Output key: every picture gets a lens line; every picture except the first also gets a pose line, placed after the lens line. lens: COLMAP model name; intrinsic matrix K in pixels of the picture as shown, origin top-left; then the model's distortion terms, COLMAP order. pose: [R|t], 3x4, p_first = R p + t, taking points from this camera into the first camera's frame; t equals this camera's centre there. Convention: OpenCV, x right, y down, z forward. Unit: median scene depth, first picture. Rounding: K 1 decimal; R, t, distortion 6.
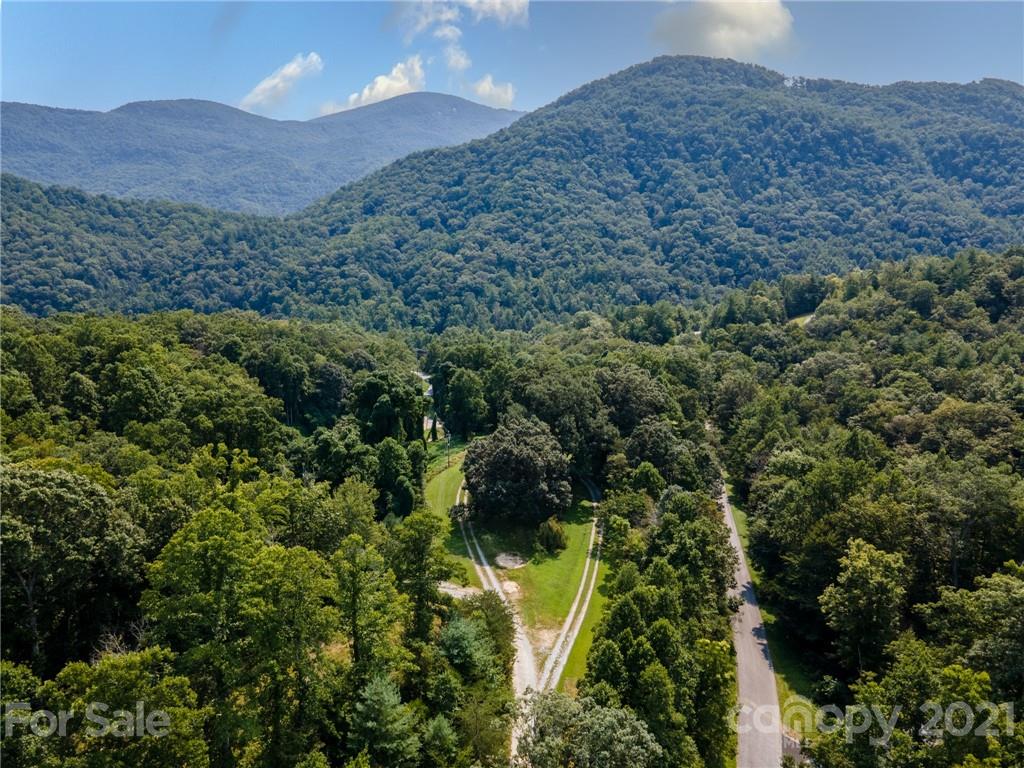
lens RADIAL K [[719.3, 0, 519.3], [0, 719.3, 388.0], [0, 0, 1]] dist [0.028820, 0.006102]
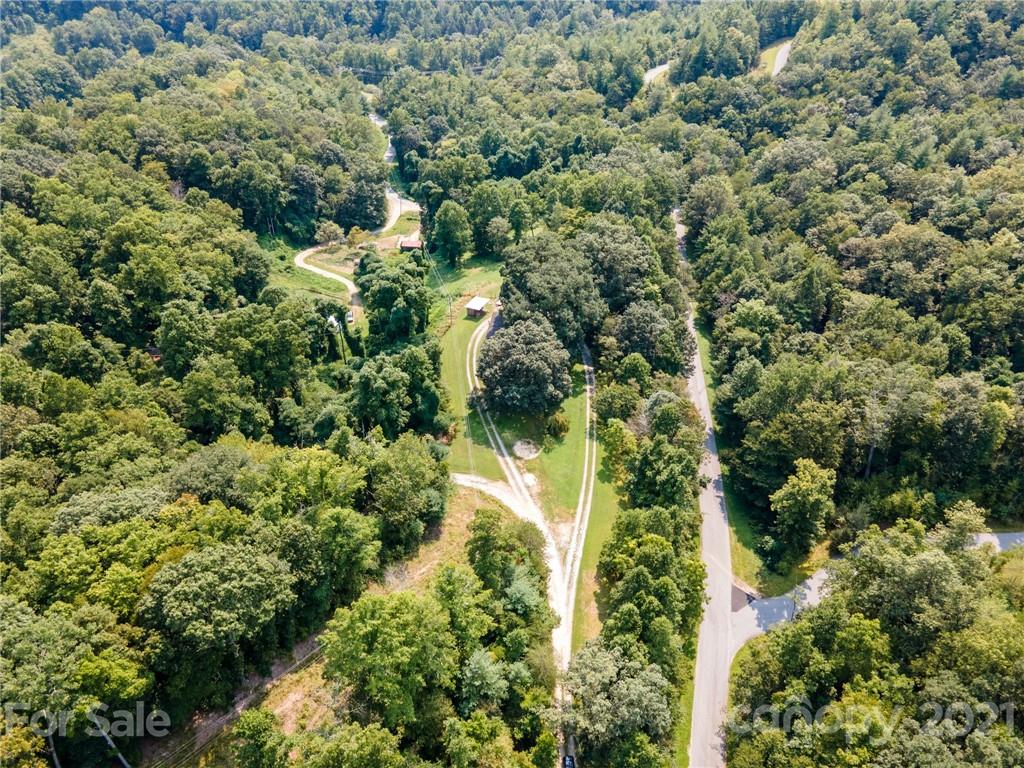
lens RADIAL K [[719.5, 0, 513.2], [0, 719.5, 365.0], [0, 0, 1]] dist [0.002277, 0.074041]
pose [[0.996804, -0.051982, 0.060658, -0.017556], [0.021370, 0.905166, 0.424520, -0.072045], [-0.076974, -0.421867, 0.903384, -0.007531]]
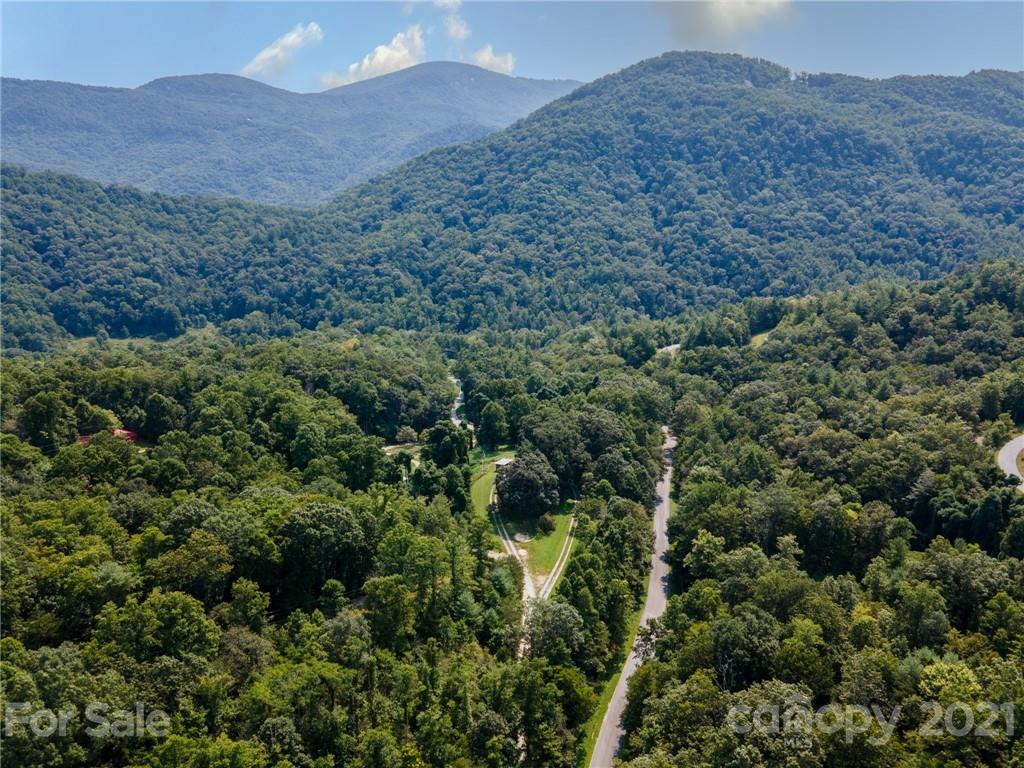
lens RADIAL K [[719.3, 0, 519.3], [0, 719.3, 388.0], [0, 0, 1]] dist [0.028820, 0.006102]
pose [[0.999719, 0.002611, -0.023559, 0.003426], [-0.001383, 0.998647, 0.051978, -0.037698], [0.023663, -0.051931, 0.998370, -0.128143]]
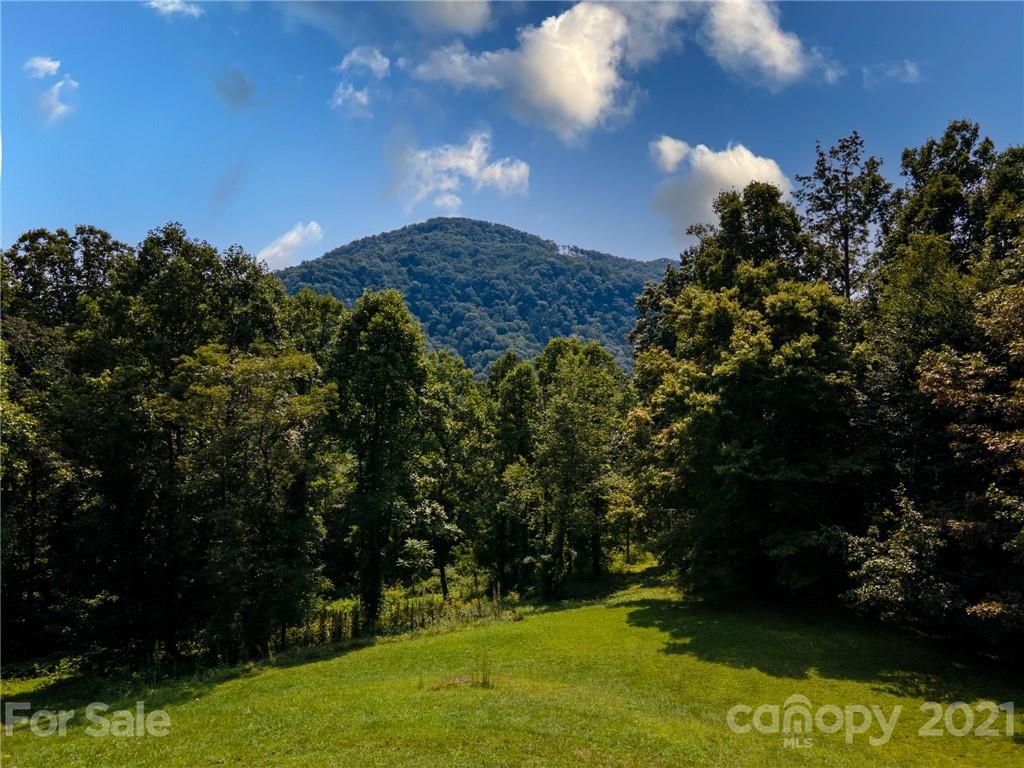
lens RADIAL K [[719.3, 0, 519.3], [0, 719.3, 388.0], [0, 0, 1]] dist [0.028820, 0.006102]
pose [[0.948808, 0.004664, 0.315819, 0.001893], [0.080592, 0.963220, -0.256346, 0.013886], [-0.305399, 0.268675, 0.913534, 0.250625]]
